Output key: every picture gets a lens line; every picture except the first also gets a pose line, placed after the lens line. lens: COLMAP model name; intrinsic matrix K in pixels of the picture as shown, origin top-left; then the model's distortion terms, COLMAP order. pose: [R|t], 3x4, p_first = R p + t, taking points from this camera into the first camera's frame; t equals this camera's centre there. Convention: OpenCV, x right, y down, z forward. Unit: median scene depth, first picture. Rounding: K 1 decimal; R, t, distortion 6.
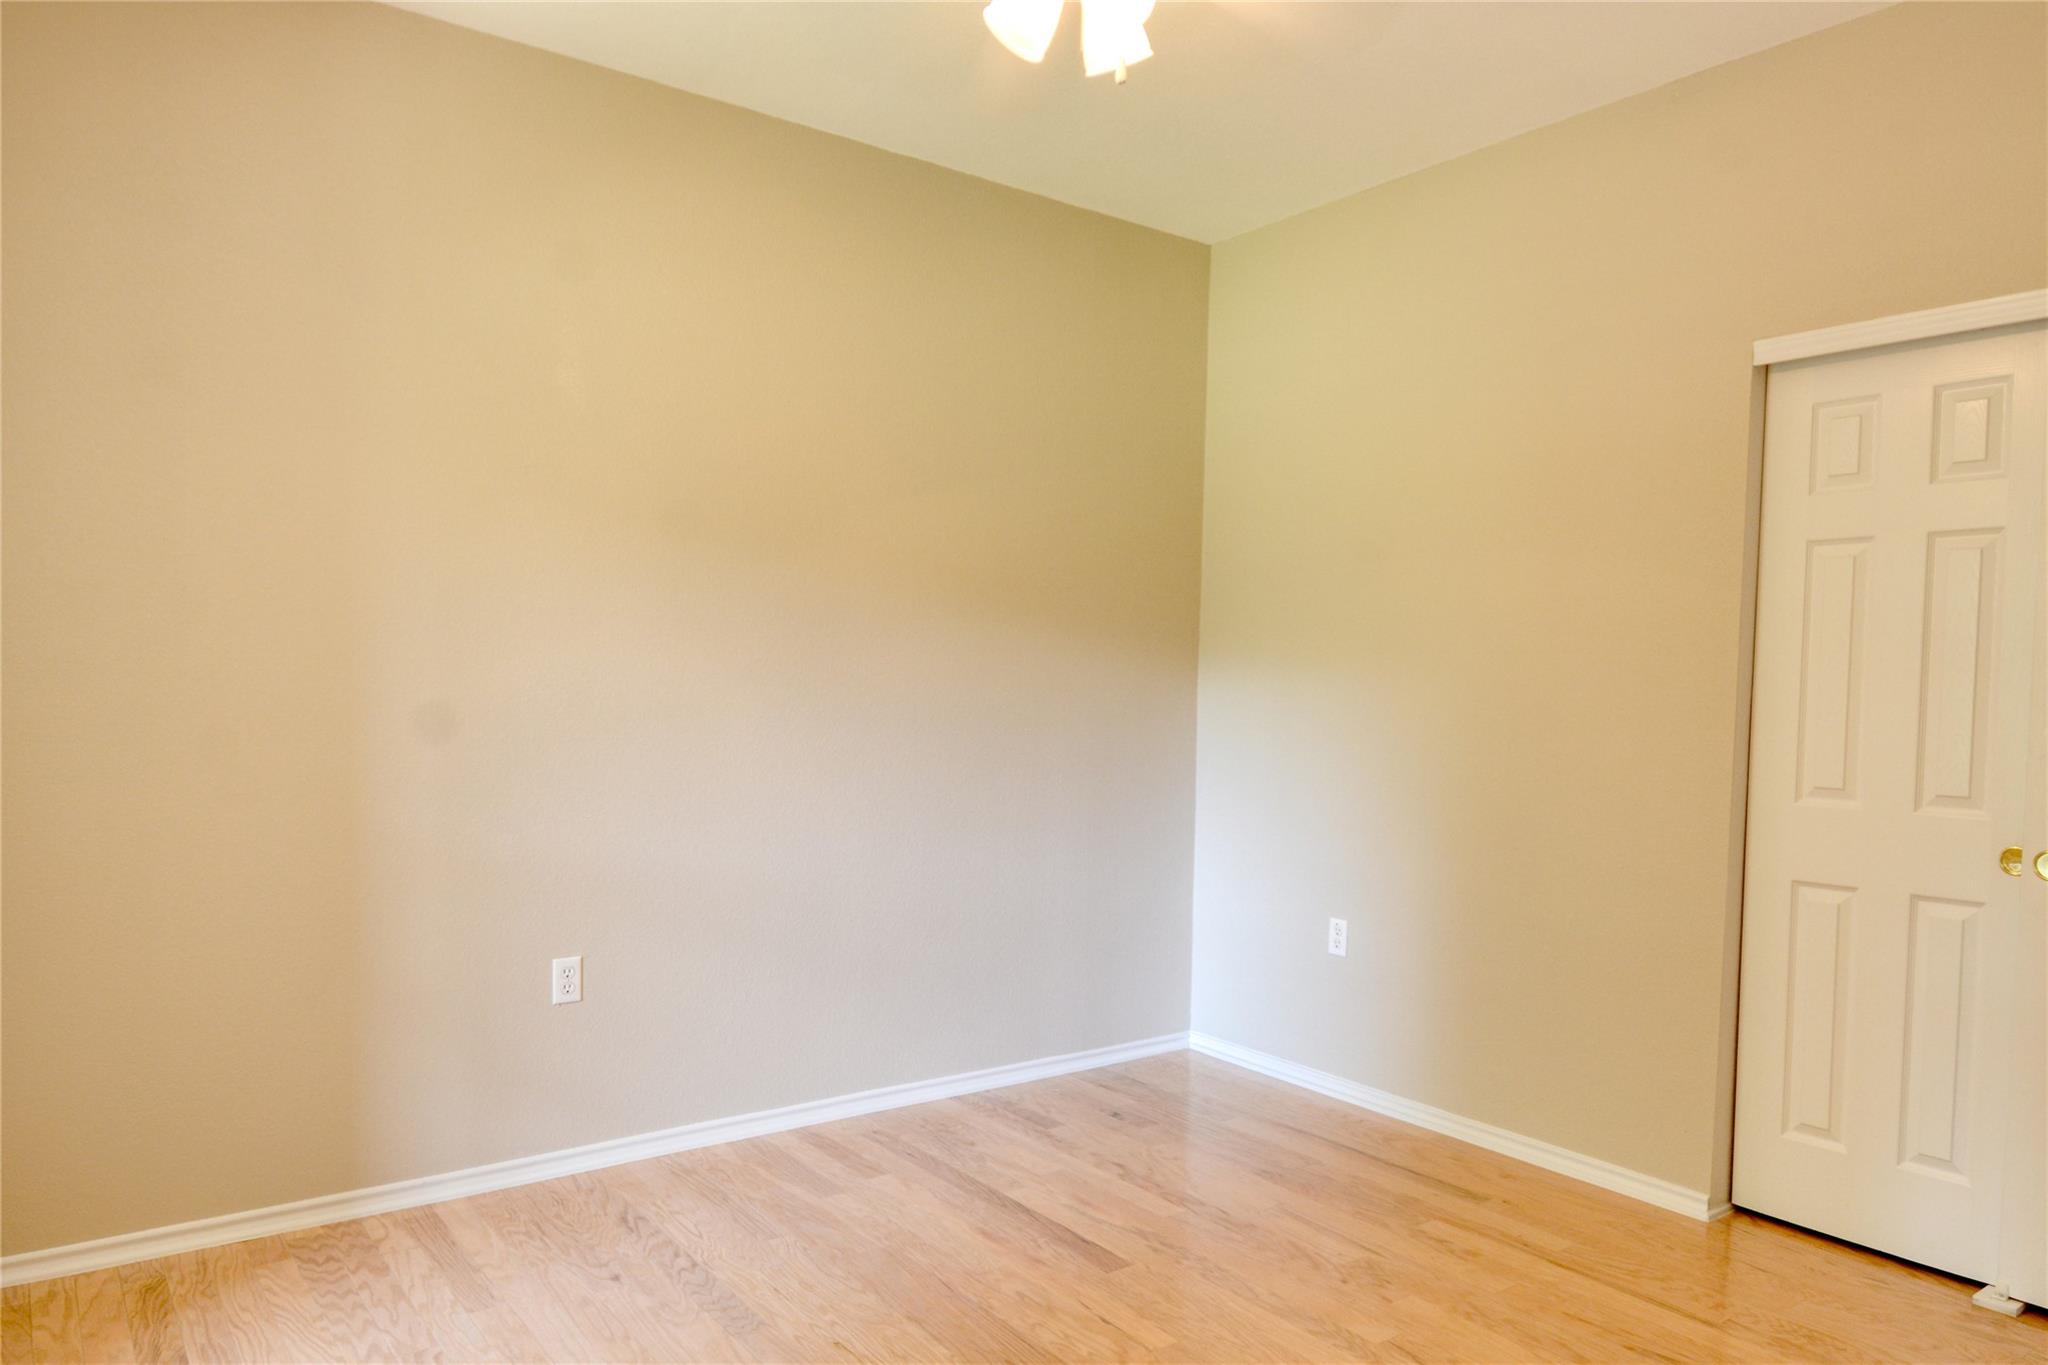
lens RADIAL K [[1321.6, 0, 1024.0], [0, 1321.6, 682.5], [0, 0, 1]] dist [0.001010, -0.039811]
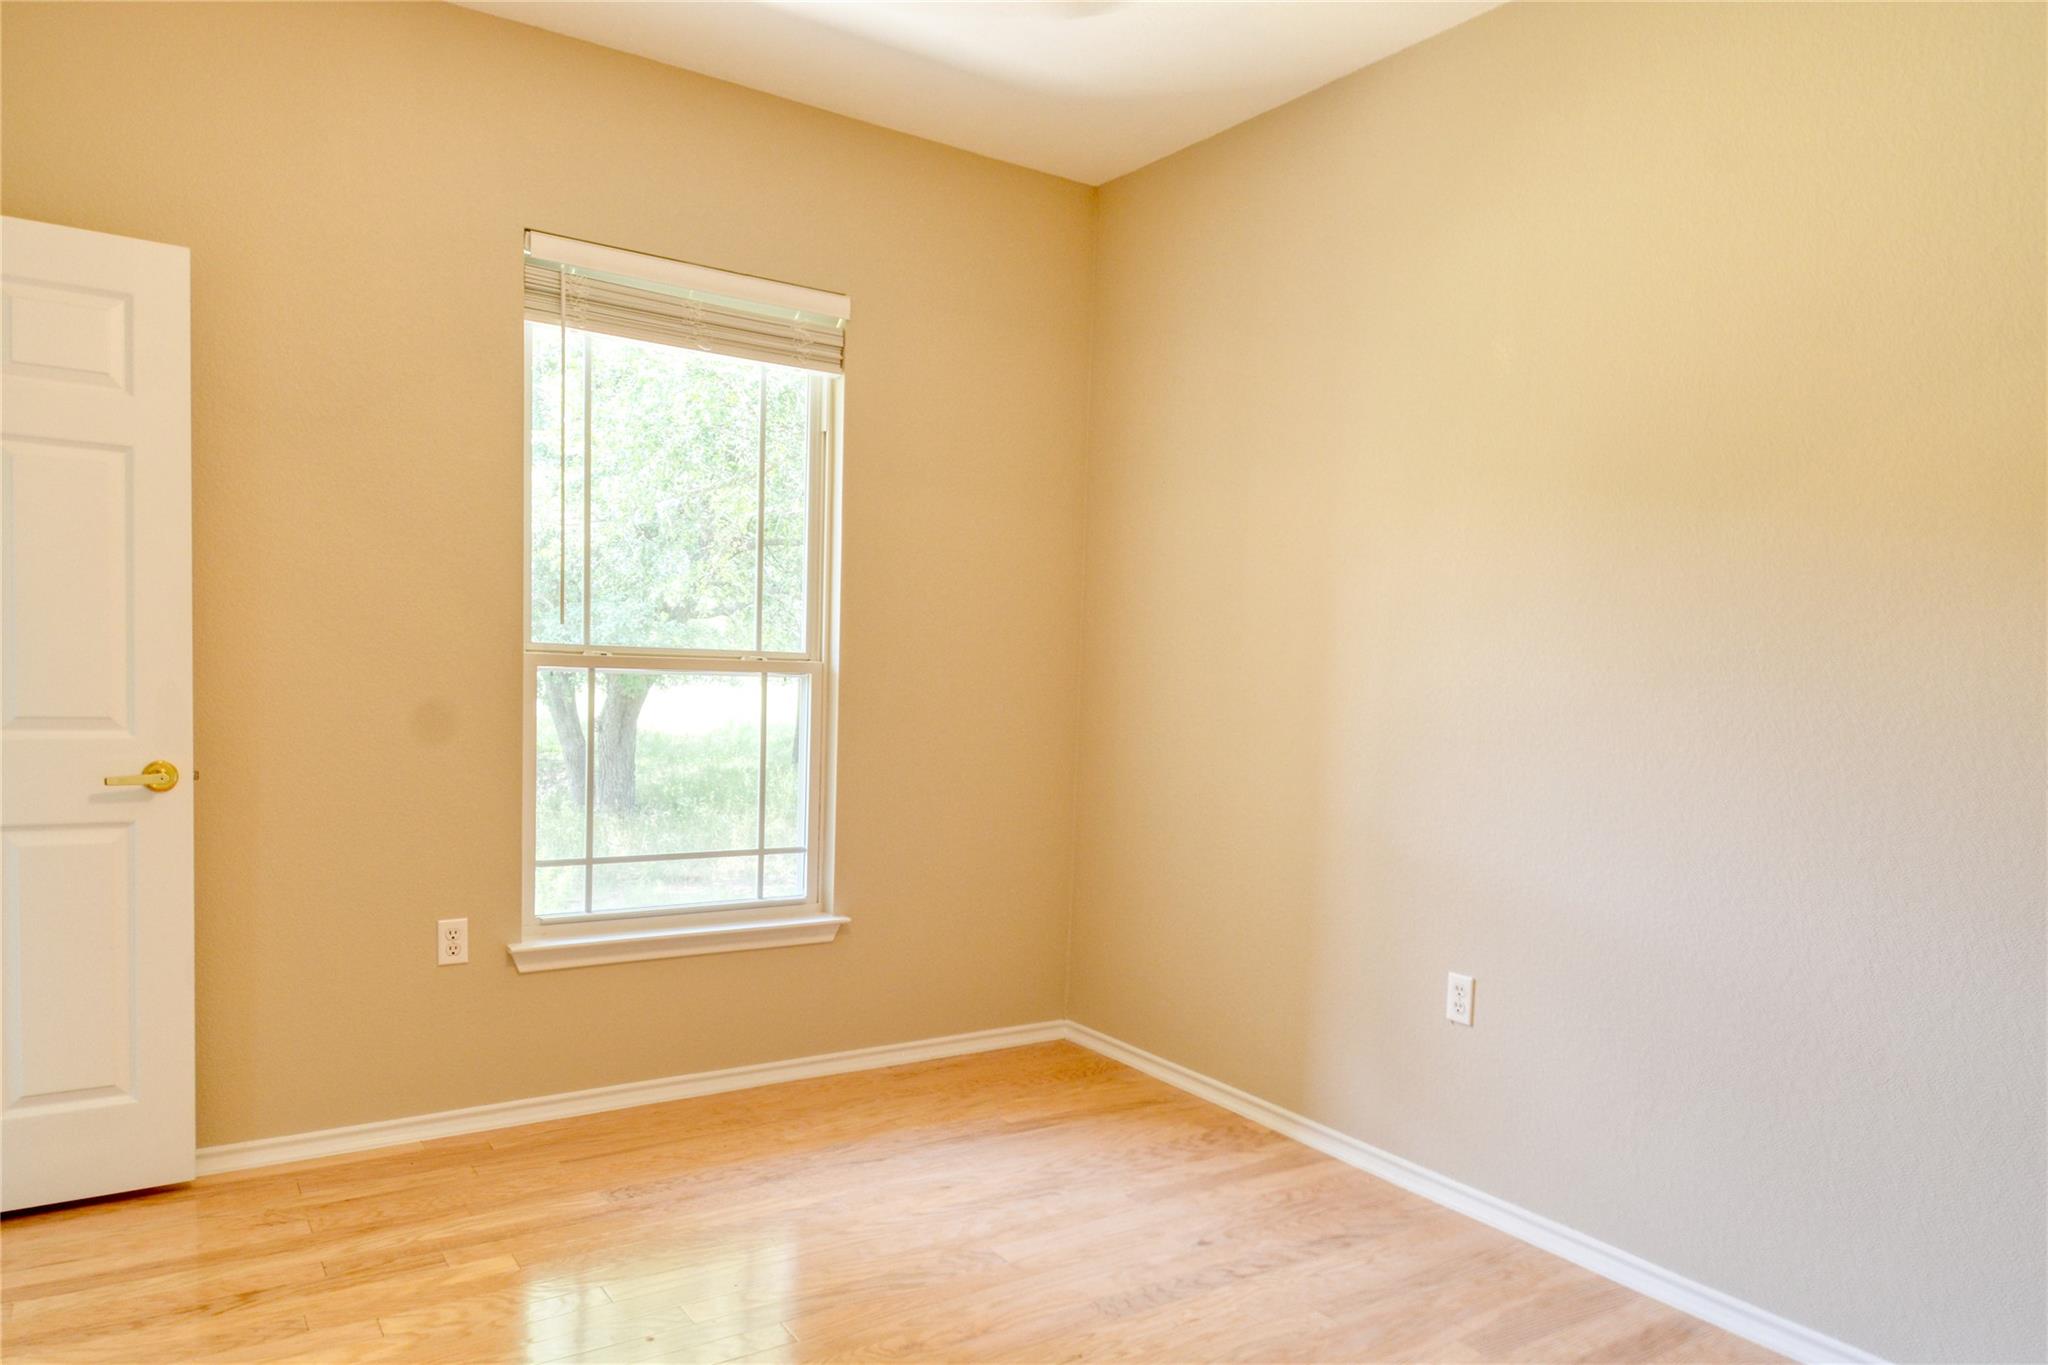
lens RADIAL K [[1321.6, 0, 1024.0], [0, 1321.6, 682.5], [0, 0, 1]] dist [0.001010, -0.039811]
pose [[-0.038837, 0.009747, -0.999198, 0.668459], [-0.039791, 0.999144, 0.011294, 0.004596], [0.998453, 0.040197, -0.038416, 0.807808]]
